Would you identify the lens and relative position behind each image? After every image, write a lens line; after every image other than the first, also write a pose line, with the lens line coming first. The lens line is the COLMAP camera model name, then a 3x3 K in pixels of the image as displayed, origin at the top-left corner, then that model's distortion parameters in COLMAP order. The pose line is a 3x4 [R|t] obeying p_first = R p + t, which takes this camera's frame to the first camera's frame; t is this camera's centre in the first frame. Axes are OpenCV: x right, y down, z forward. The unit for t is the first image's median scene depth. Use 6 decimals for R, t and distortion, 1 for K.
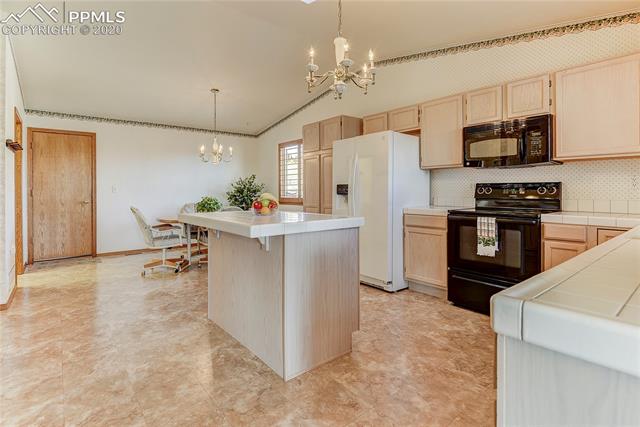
lens RADIAL K [[318.1, 0, 321.0], [0, 318.1, 222.3], [0, 0, 1]] dist [0.019962, -0.000034]
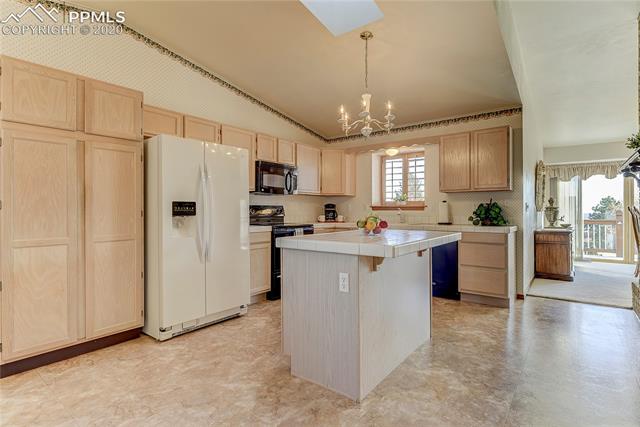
lens RADIAL K [[323.2, 0, 320.0], [0, 323.2, 213.5], [0, 0, 1]] dist [-0.003403, -0.000486]
pose [[-0.212317, -0.005714, 0.977184, -0.878718], [0.102702, 0.994314, 0.028129, -0.099615], [-0.971789, 0.106331, -0.210523, 1.057081]]
